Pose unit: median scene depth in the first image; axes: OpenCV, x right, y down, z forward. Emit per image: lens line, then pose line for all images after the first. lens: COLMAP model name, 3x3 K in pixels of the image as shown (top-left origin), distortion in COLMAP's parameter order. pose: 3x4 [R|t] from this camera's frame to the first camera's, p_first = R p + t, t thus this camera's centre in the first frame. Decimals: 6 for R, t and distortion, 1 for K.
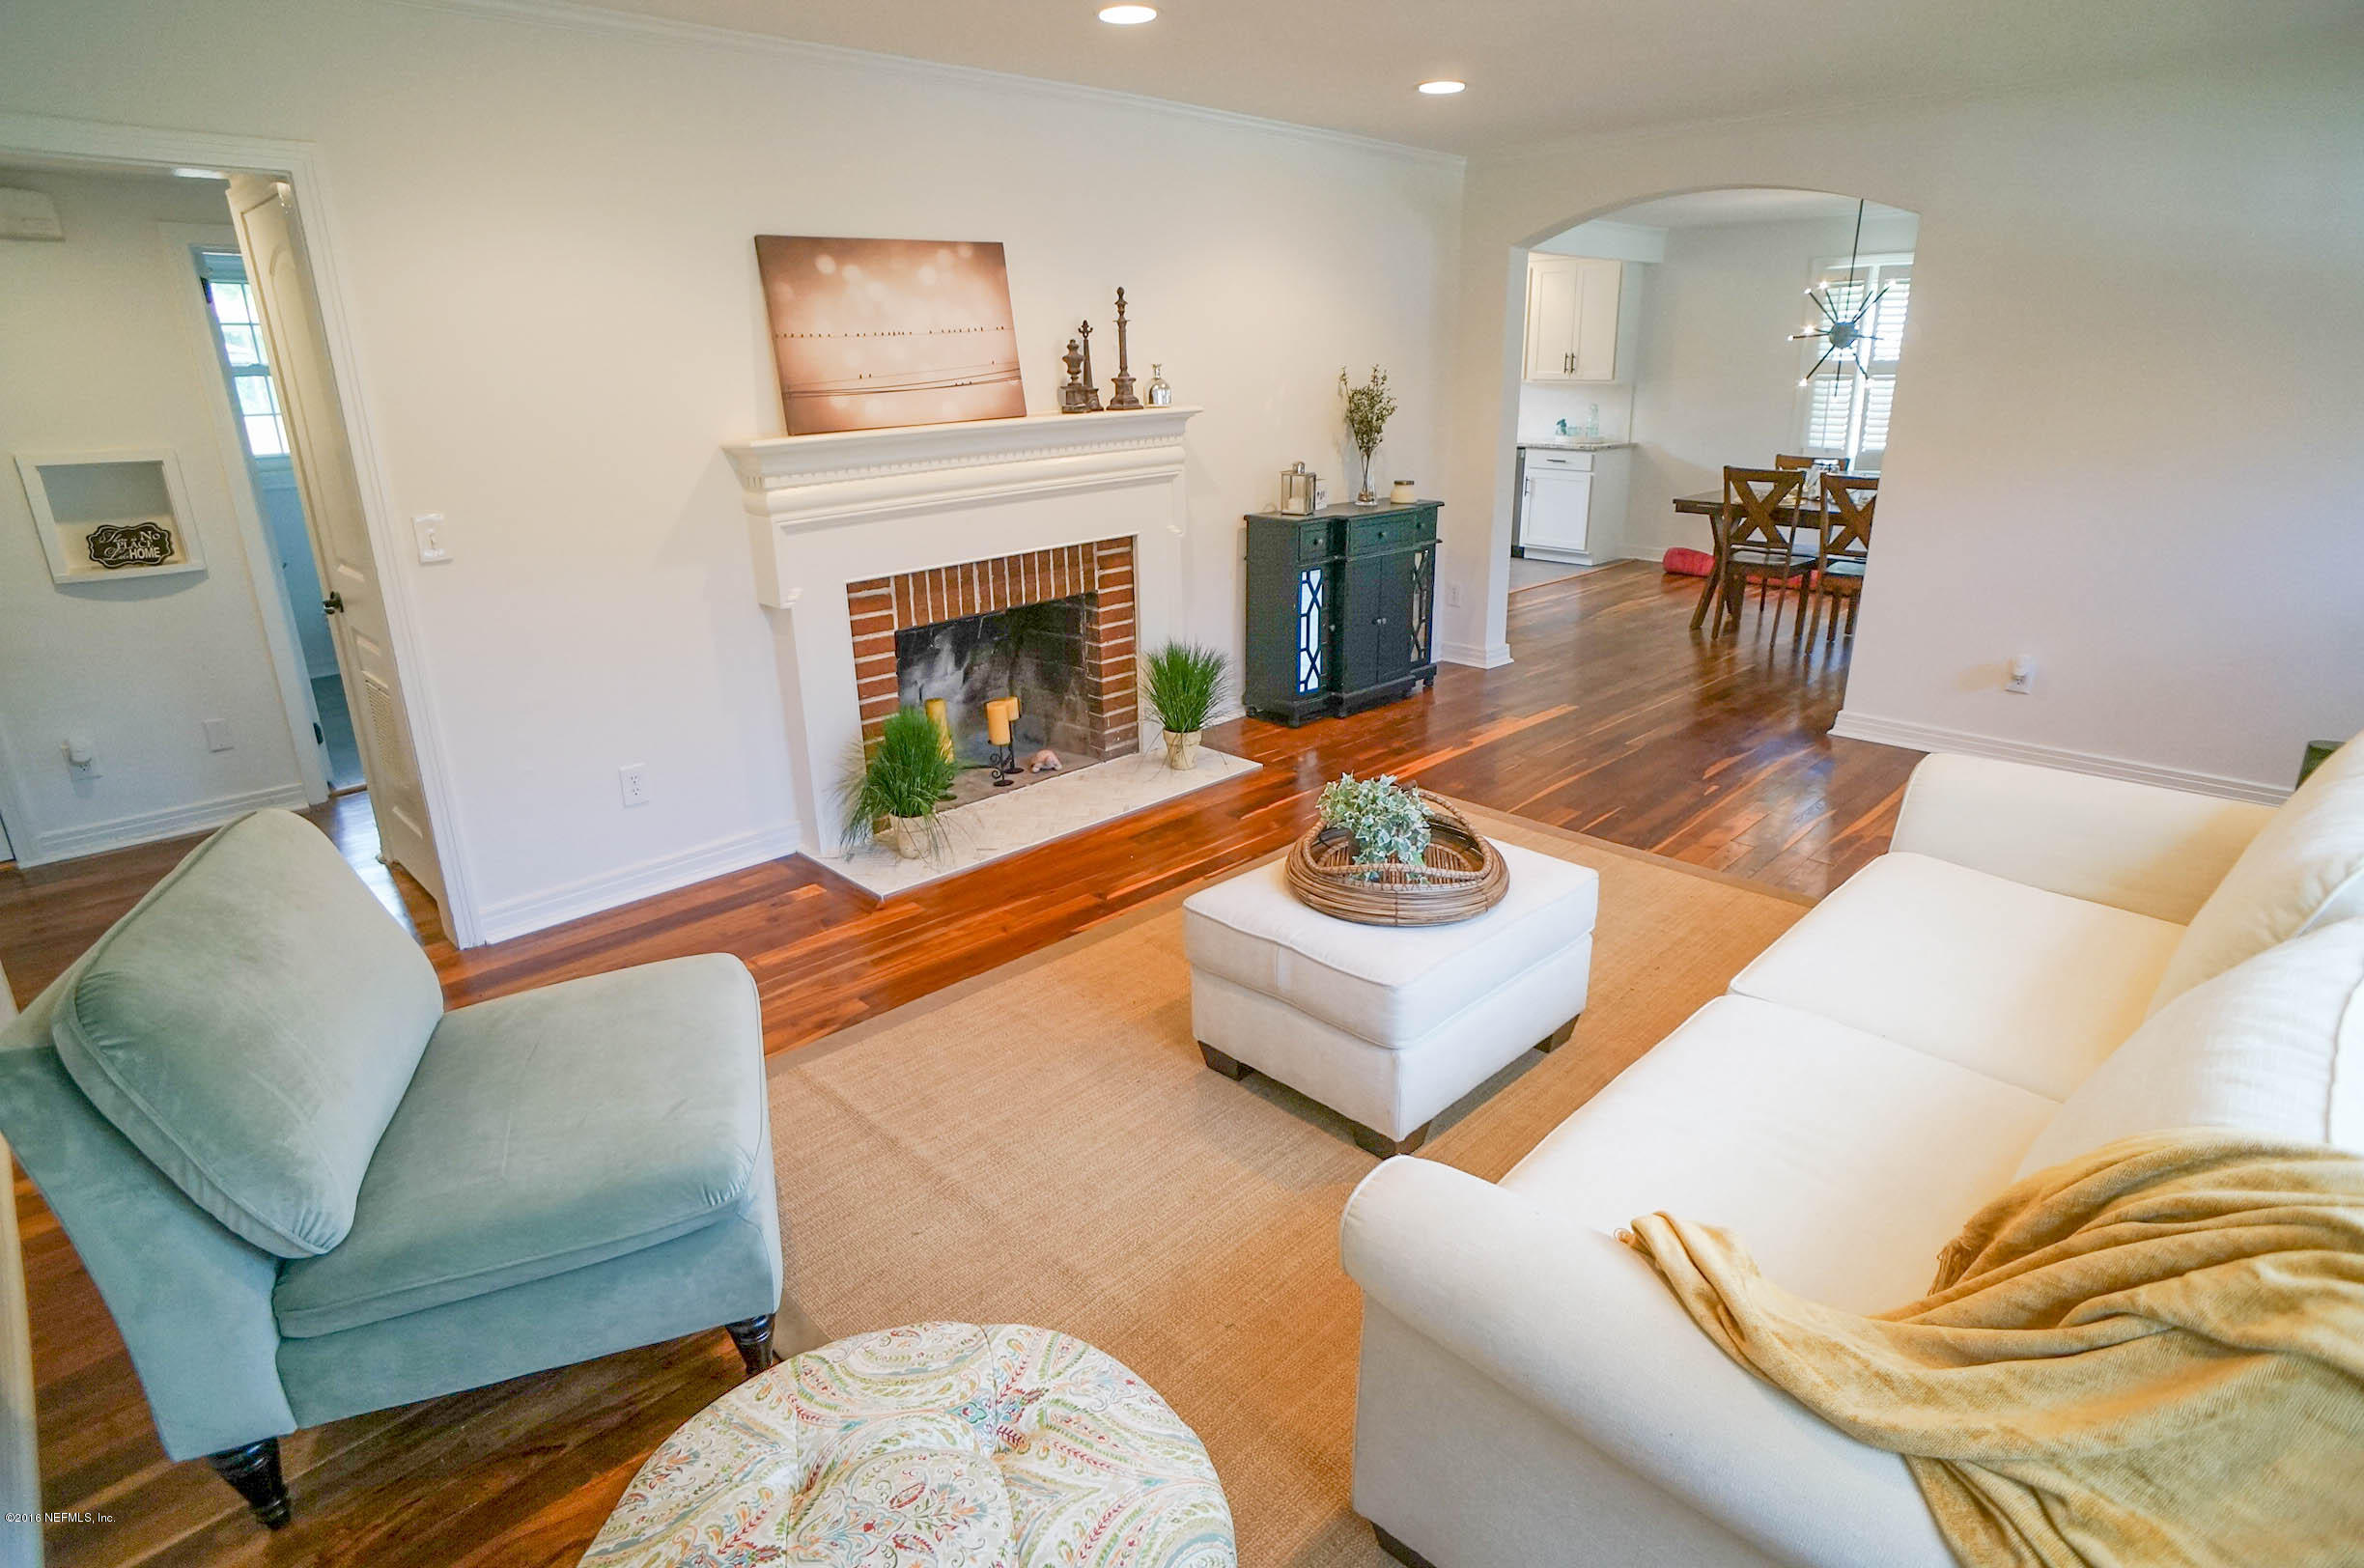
lens RADIAL K [[1248.8, 0, 1186.3], [0, 1248.8, 767.8], [0, 0, 1]] dist [-0.081112, 0.053587]
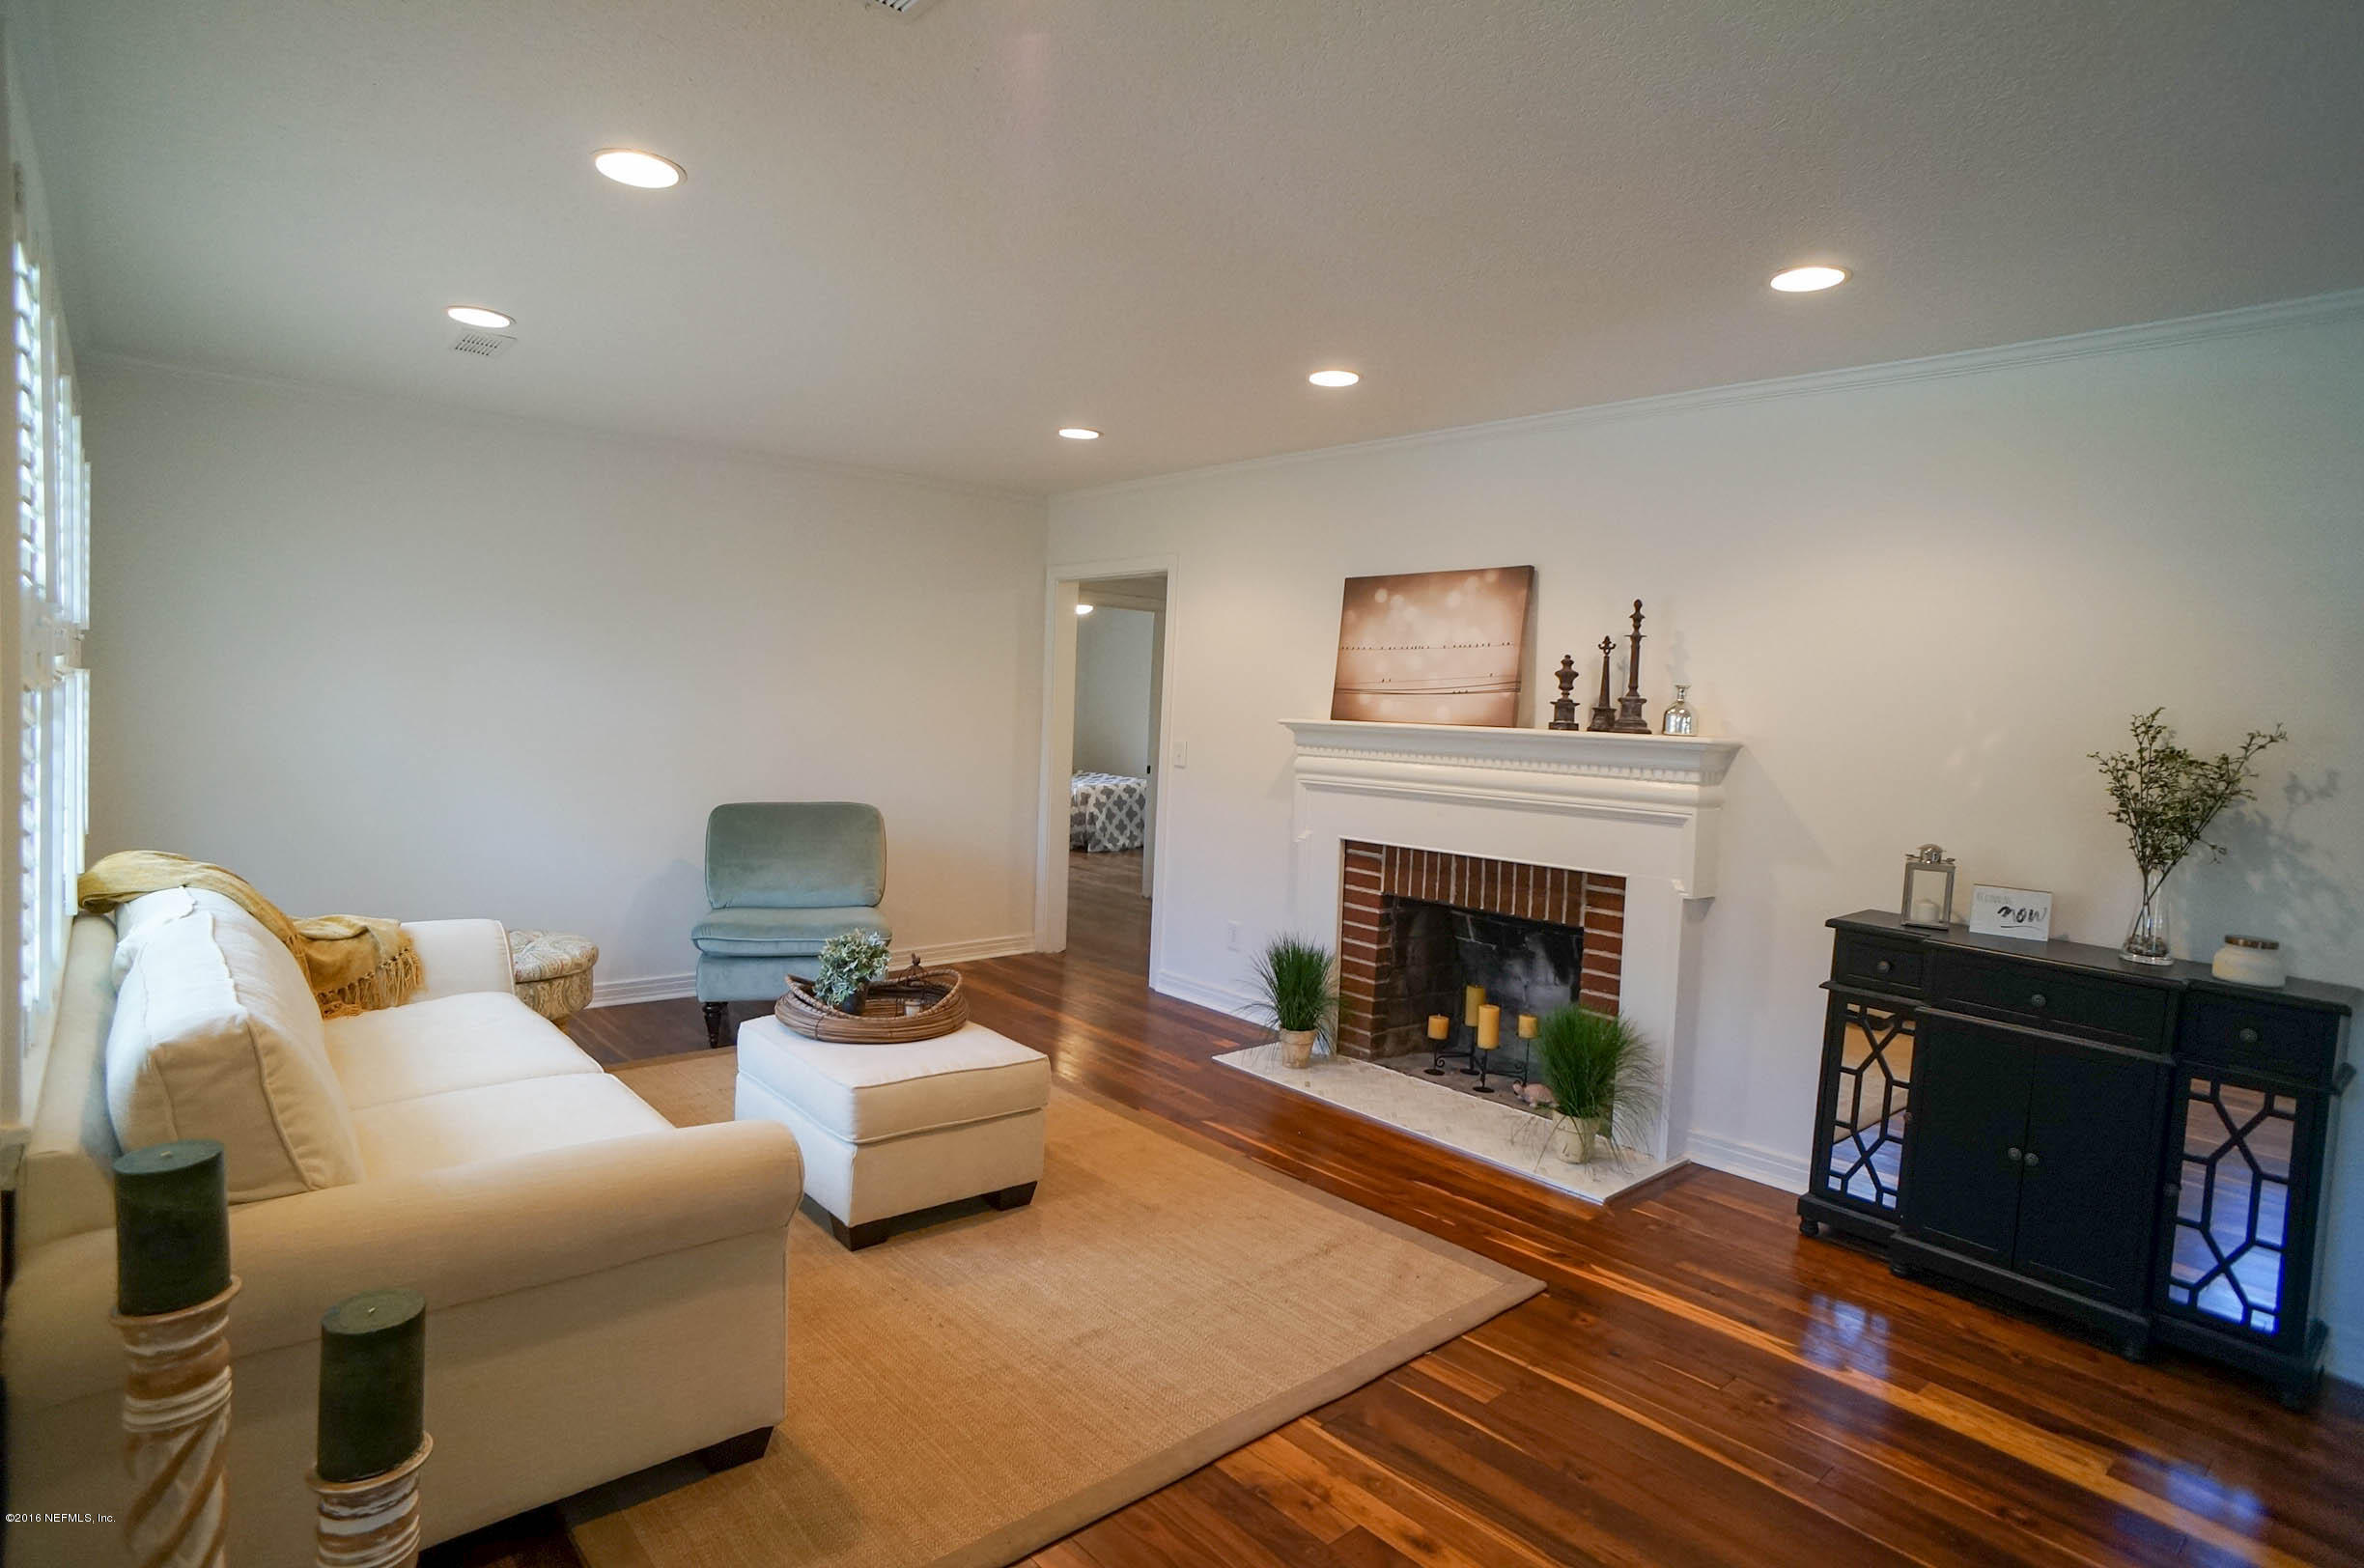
lens RADIAL K [[1248.8, 0, 1186.3], [0, 1248.8, 767.8], [0, 0, 1]] dist [-0.081112, 0.053587]
pose [[-0.066125, 0.073232, -0.995120, 0.855373], [-0.354091, 0.930673, 0.092018, -0.240550], [0.932870, 0.358448, -0.035610, 0.763855]]
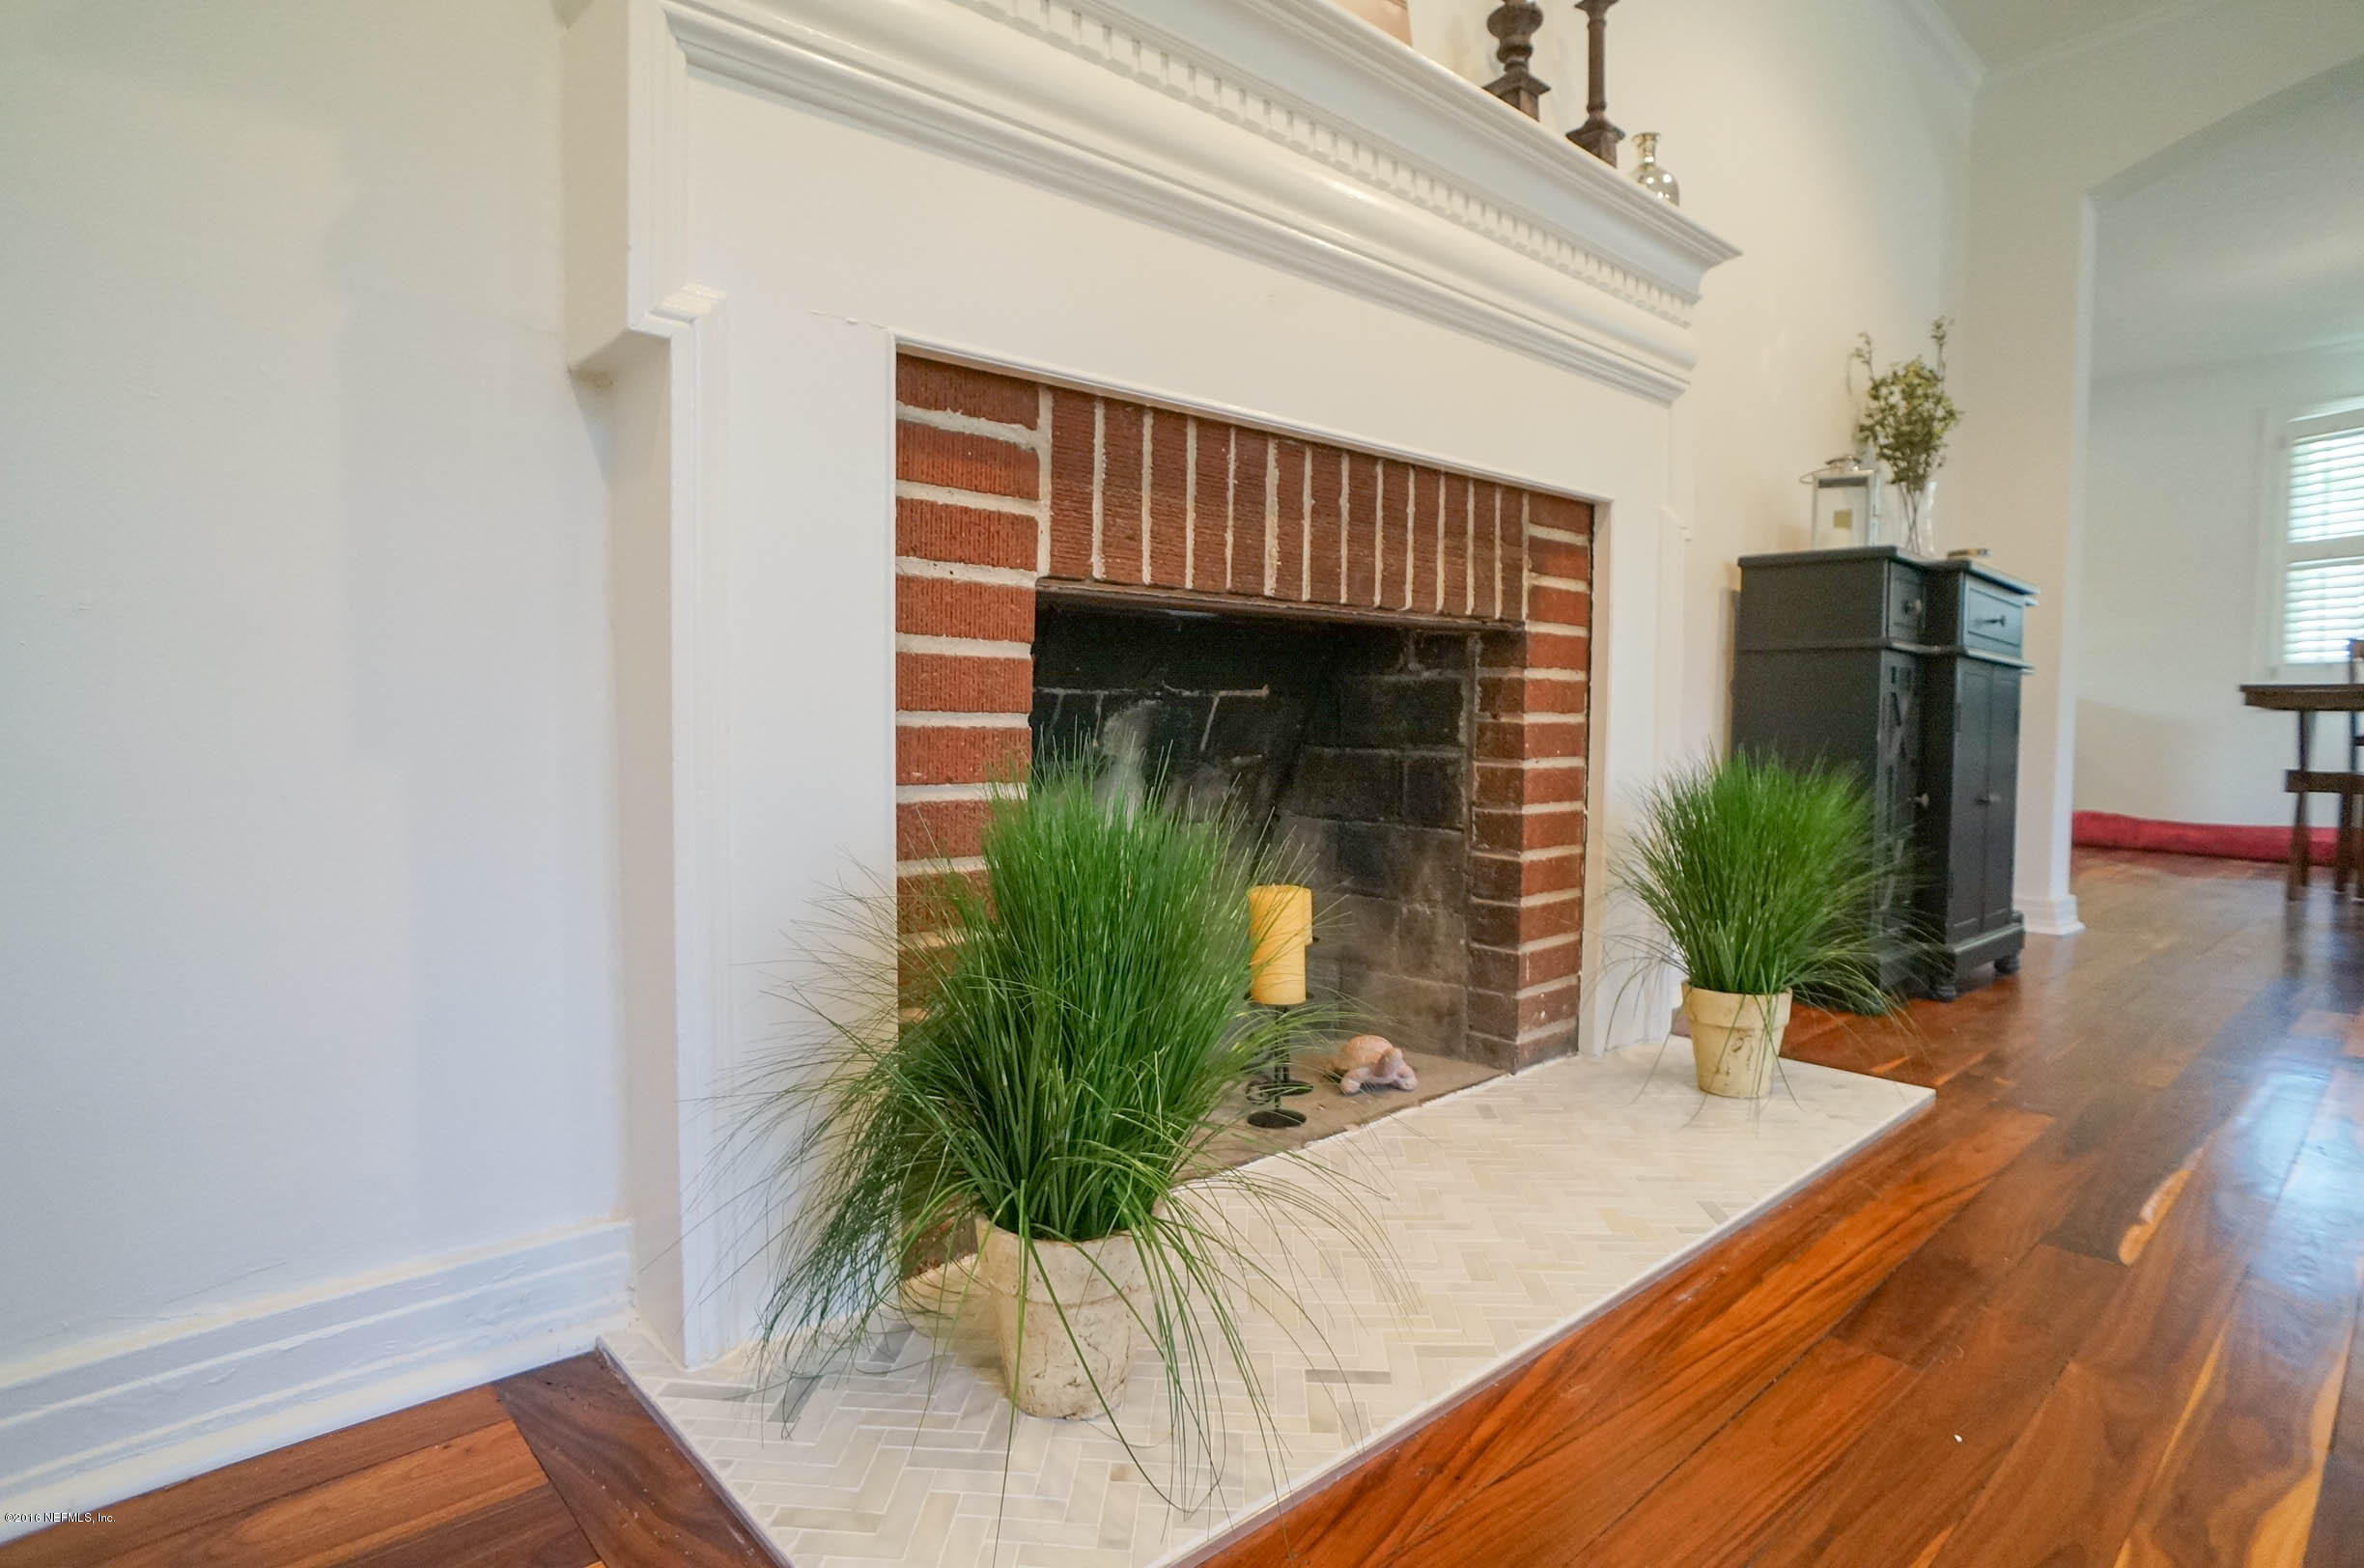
lens RADIAL K [[1248.8, 0, 1186.3], [0, 1248.8, 767.8], [0, 0, 1]] dist [-0.081112, 0.053587]
pose [[0.998920, 0.030264, -0.035245, -0.171540], [-0.038901, 0.959640, -0.278529, 0.016653], [0.025393, 0.279599, 0.959781, 0.664368]]
